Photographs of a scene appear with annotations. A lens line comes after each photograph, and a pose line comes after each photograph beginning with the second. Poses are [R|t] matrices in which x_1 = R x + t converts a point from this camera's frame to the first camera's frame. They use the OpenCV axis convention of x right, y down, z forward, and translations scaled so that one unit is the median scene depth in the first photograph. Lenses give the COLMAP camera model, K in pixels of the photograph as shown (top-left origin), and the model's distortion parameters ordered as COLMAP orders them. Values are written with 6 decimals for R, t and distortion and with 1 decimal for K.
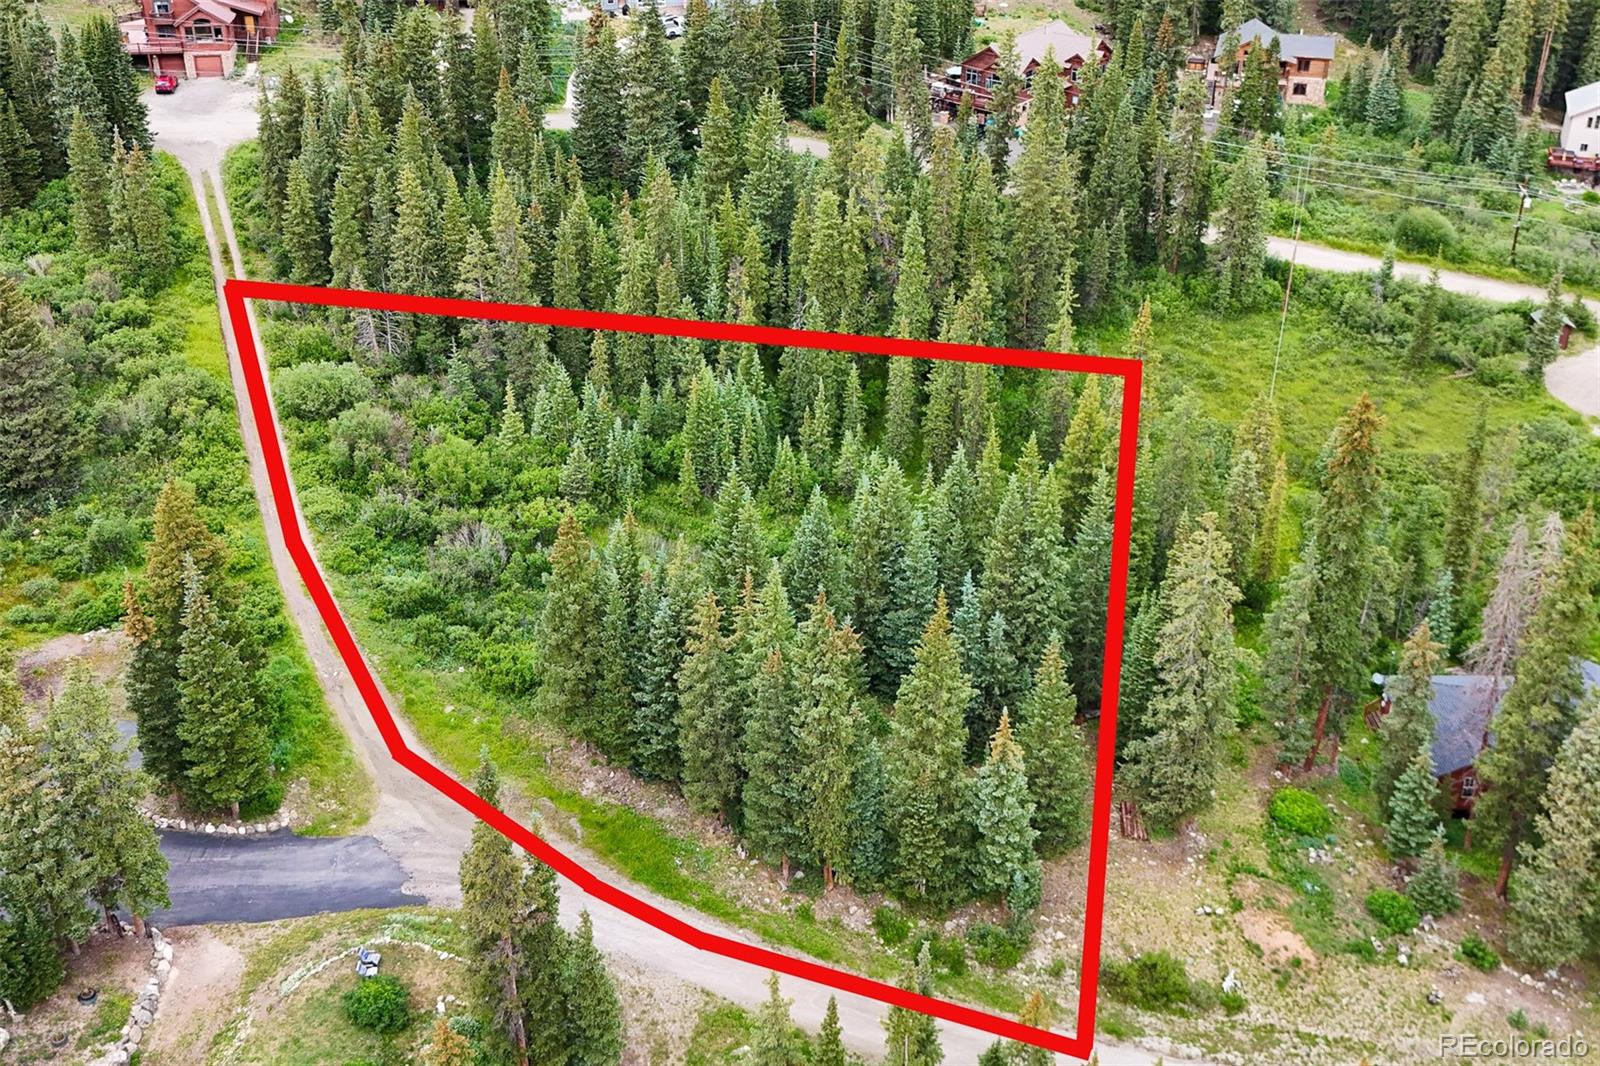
lens RADIAL K [[1617.0, 0, 806.7], [0, 1617.0, 410.8], [0, 0, 1]] dist [0.110870, -0.194287]
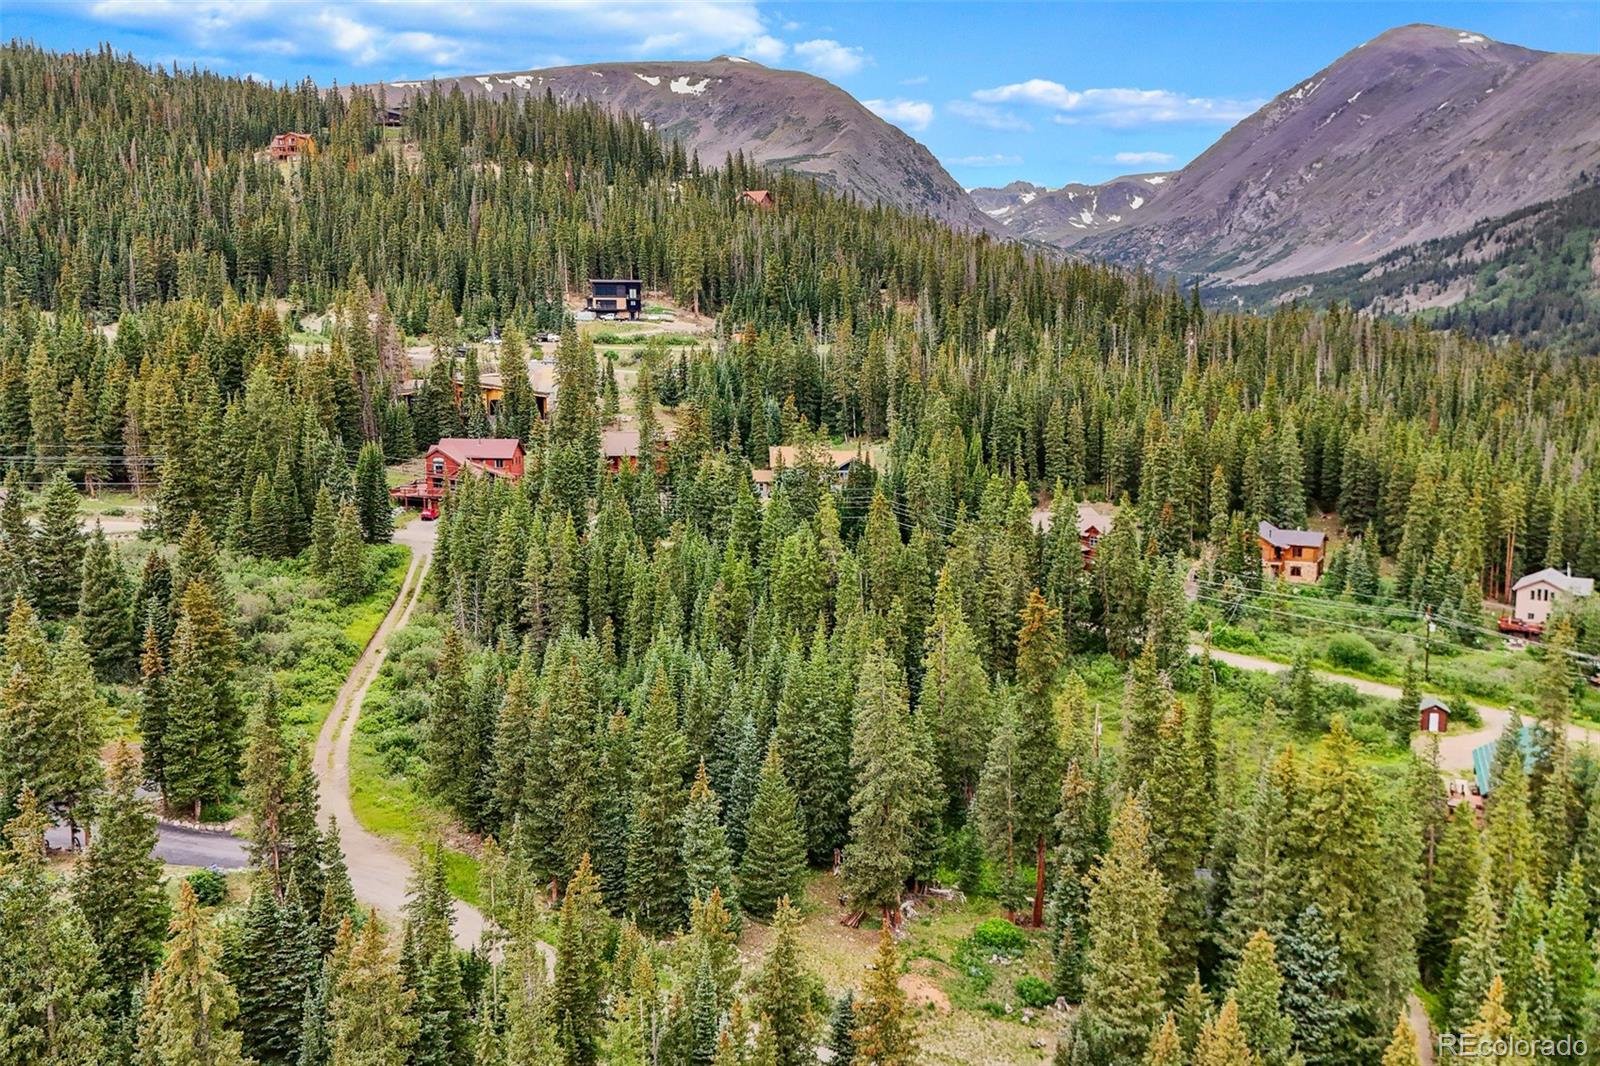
lens RADIAL K [[1370.5, 0, 834.9], [0, 1370.5, 533.3], [0, 0, 1]] dist [0.061978, -0.061260]
pose [[0.976310, 0.028068, -0.214548, 0.233210], [-0.097251, 0.942677, -0.319221, 0.179635], [0.193289, 0.332524, 0.923075, -0.046650]]
